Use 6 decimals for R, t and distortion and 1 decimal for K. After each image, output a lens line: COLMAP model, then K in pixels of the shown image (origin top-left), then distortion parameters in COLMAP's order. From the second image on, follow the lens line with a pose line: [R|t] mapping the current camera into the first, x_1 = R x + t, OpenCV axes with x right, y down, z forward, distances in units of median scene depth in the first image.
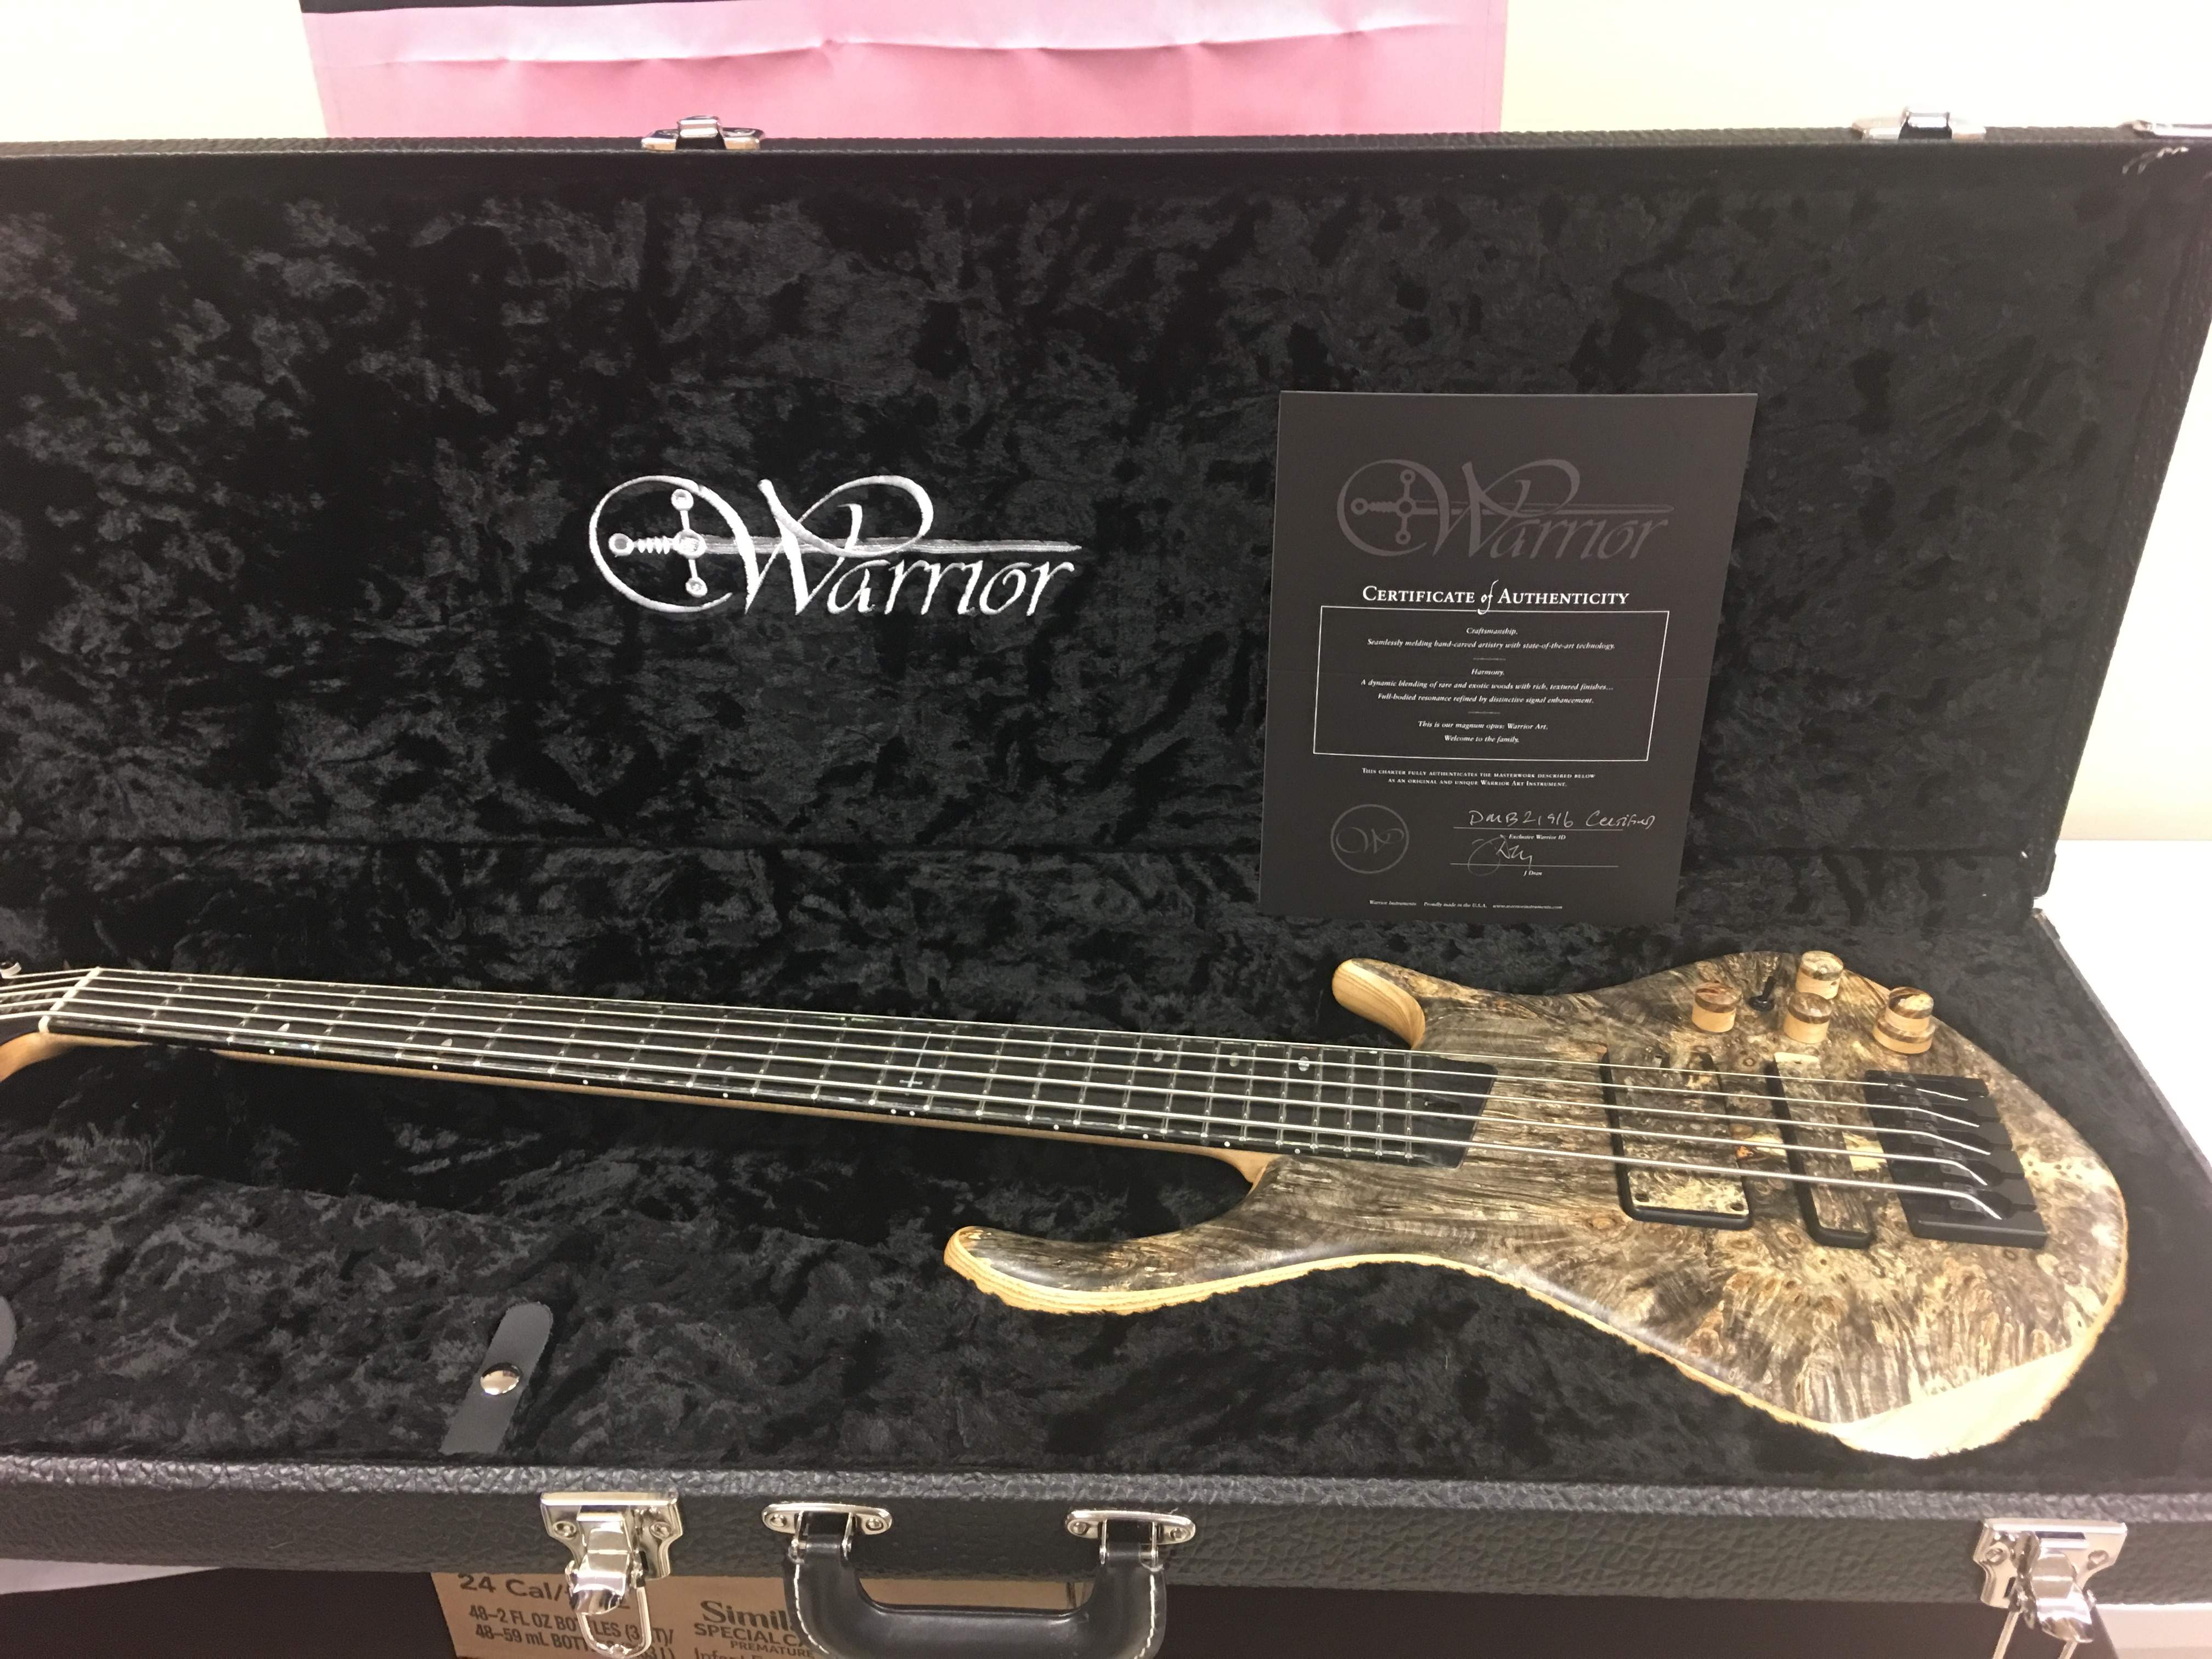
lens RADIAL K [[1894.6, 0, 1102.6], [0, 1894.6, 800.2], [0, 0, 1]] dist [0.122783, -0.208304]
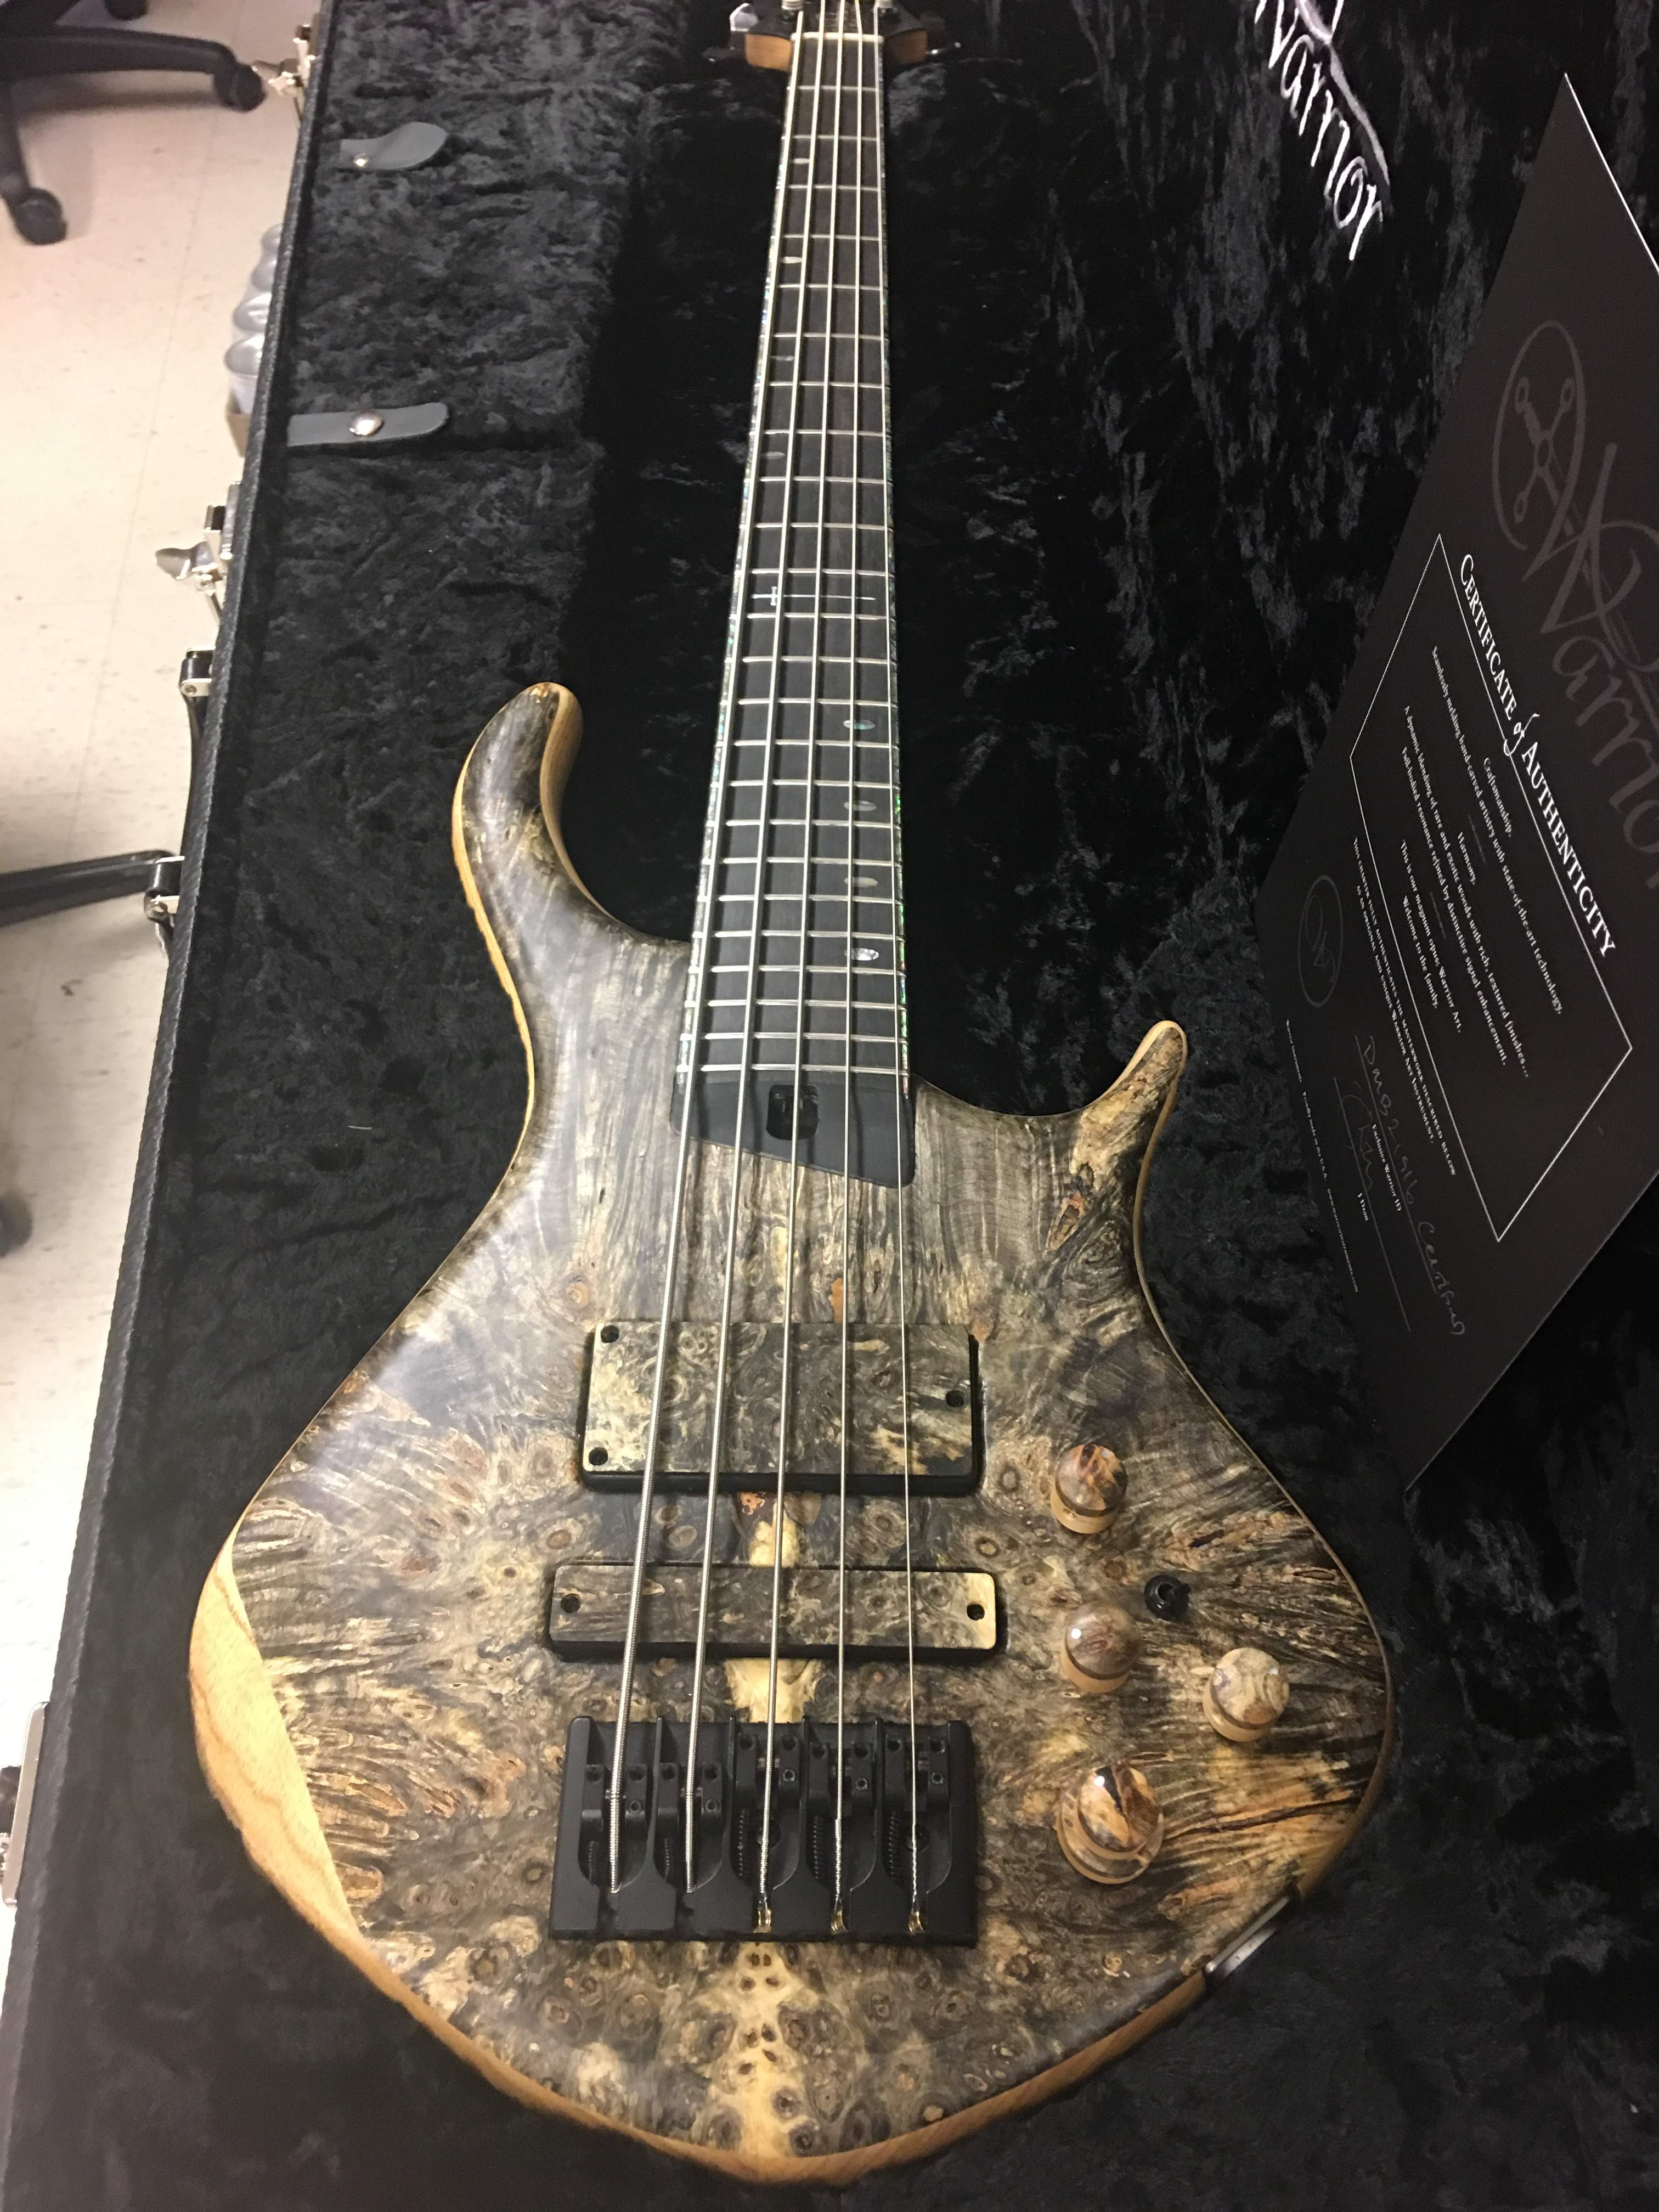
lens RADIAL K [[1895.0, 0, 829.5], [0, 1895.0, 1106.0], [0, 0, 1]] dist [0.127367, -0.217282]
pose [[0.117374, 0.812480, -0.571051, 0.557785], [-0.497848, 0.545690, 0.674070, -0.307144], [0.859285, 0.205178, 0.468541, 0.661734]]
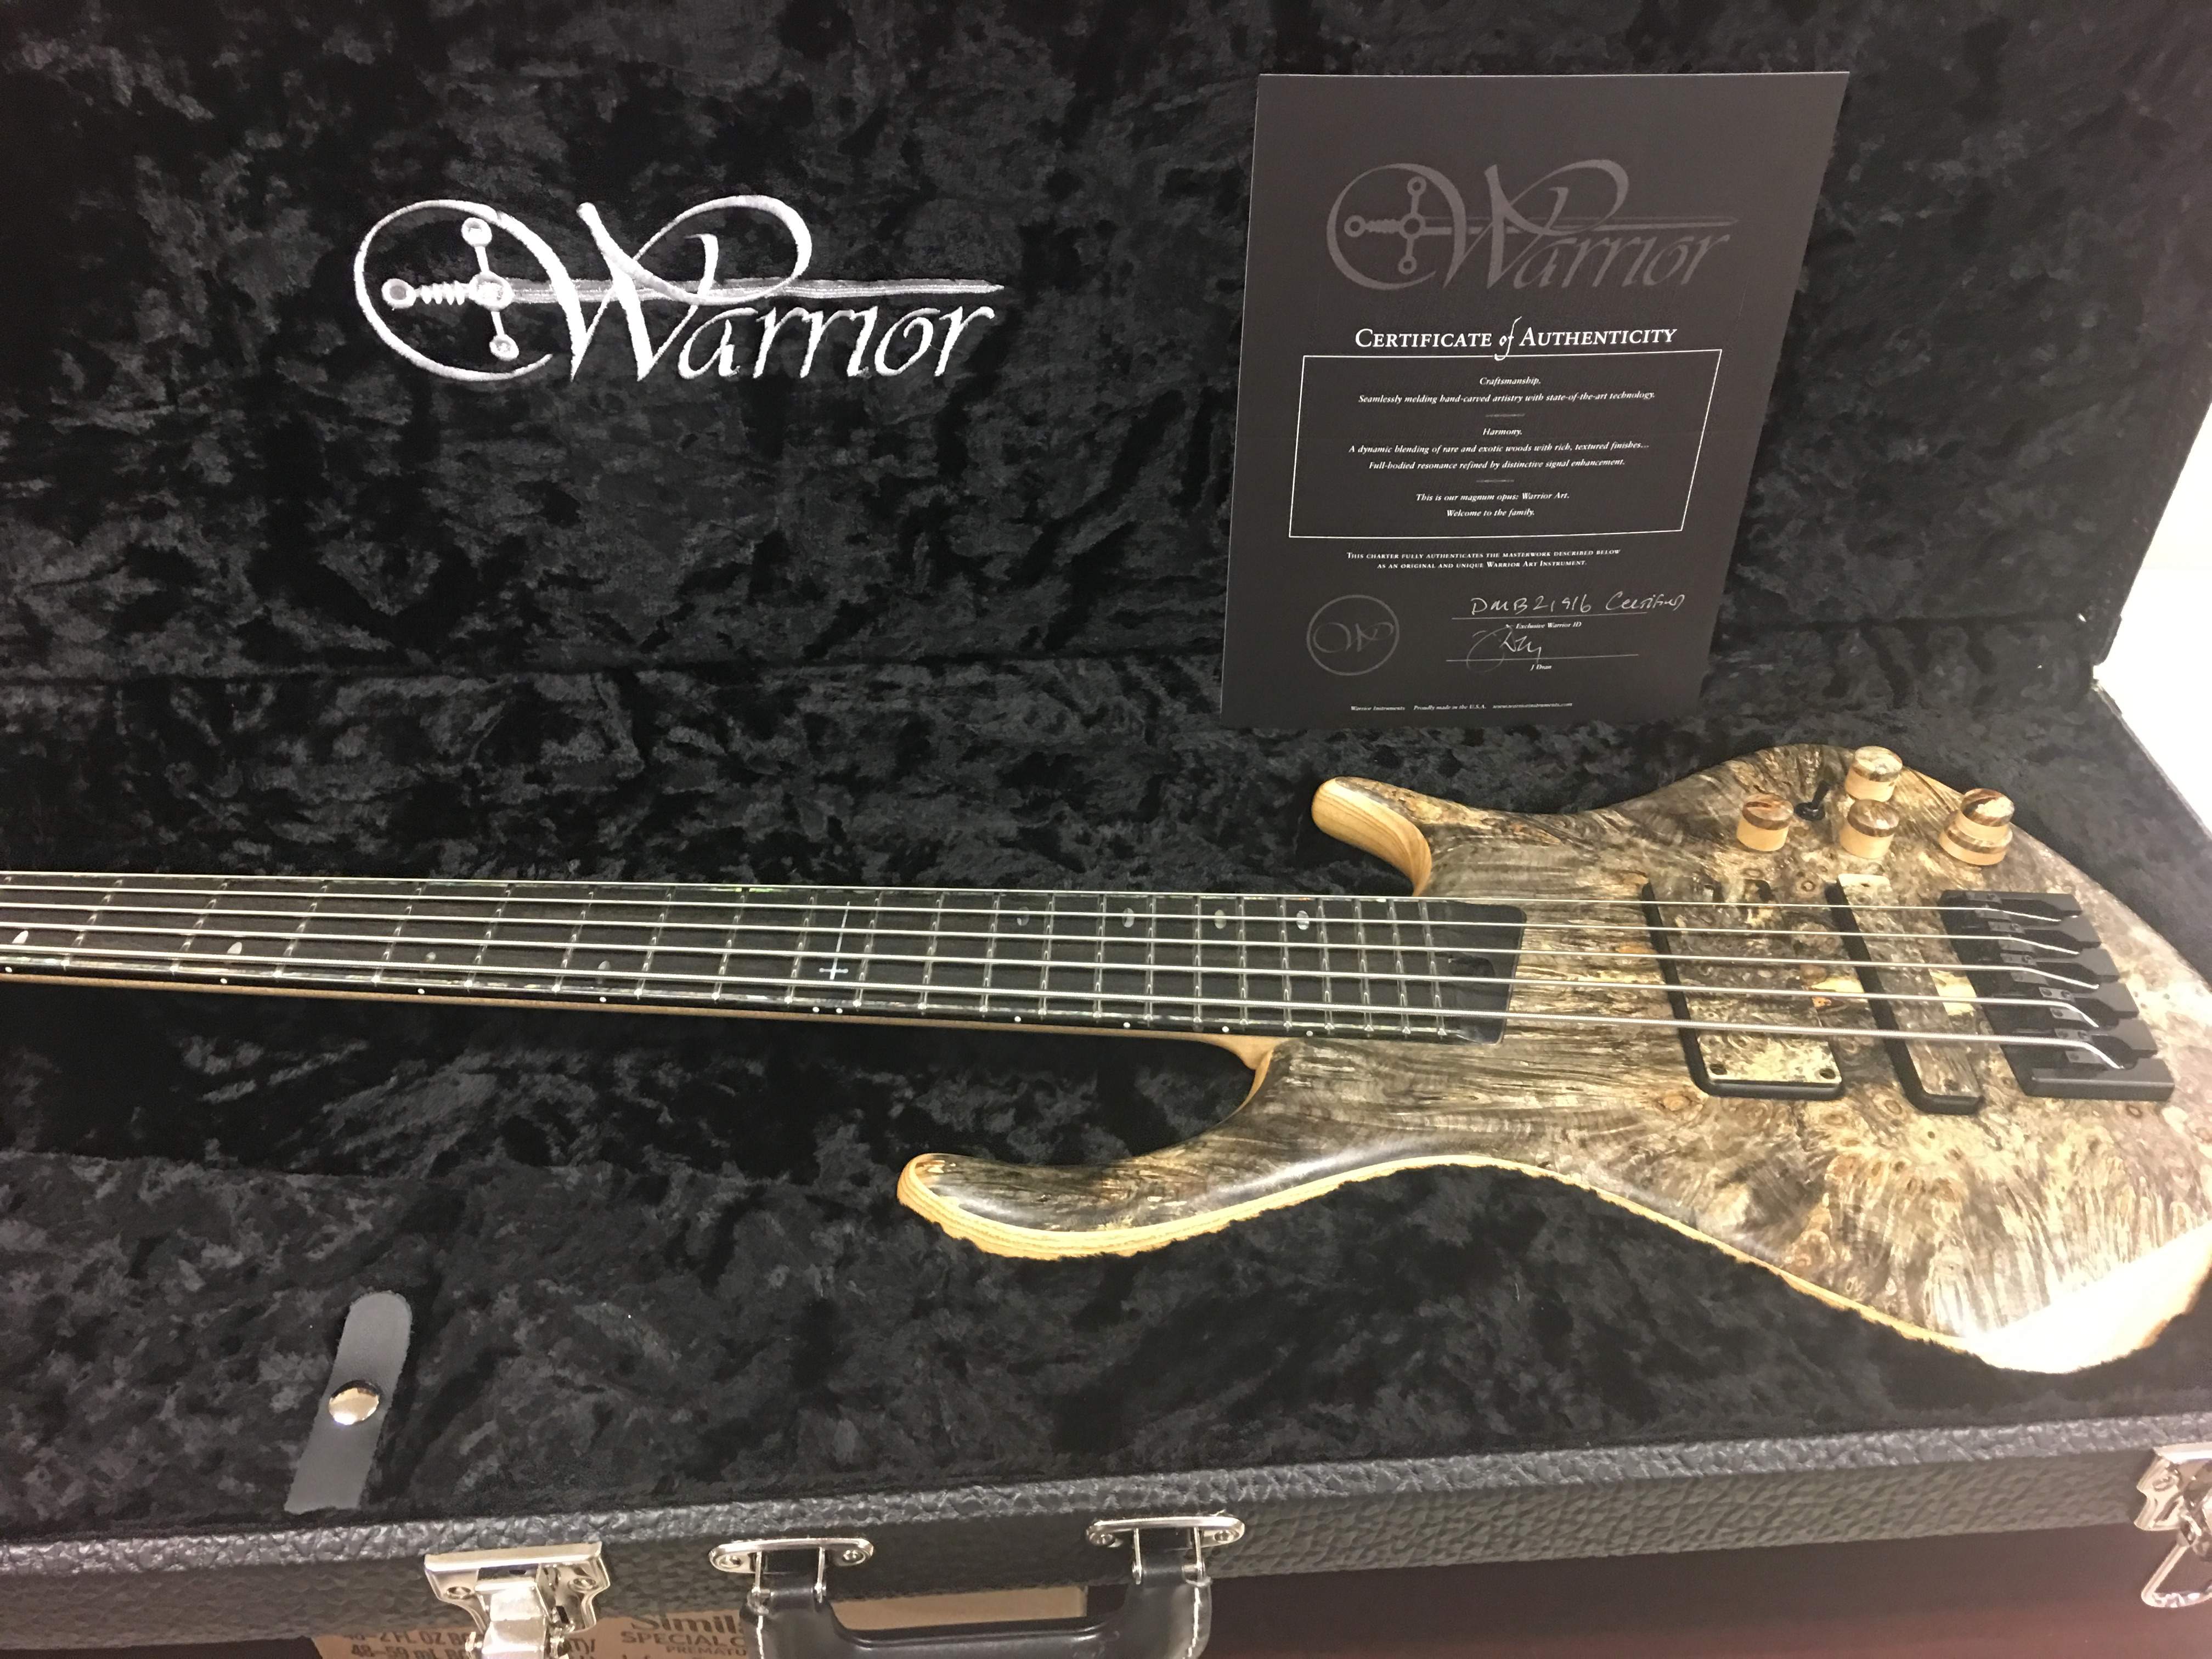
lens RADIAL K [[1895.0, 0, 1106.8], [0, 1895.0, 808.1], [0, 0, 1]] dist [0.127367, -0.217282]
pose [[0.993906, -0.050114, 0.098176, -0.059893], [0.033767, 0.986278, 0.161602, -0.048627], [-0.104927, -0.157302, 0.981960, 0.191307]]
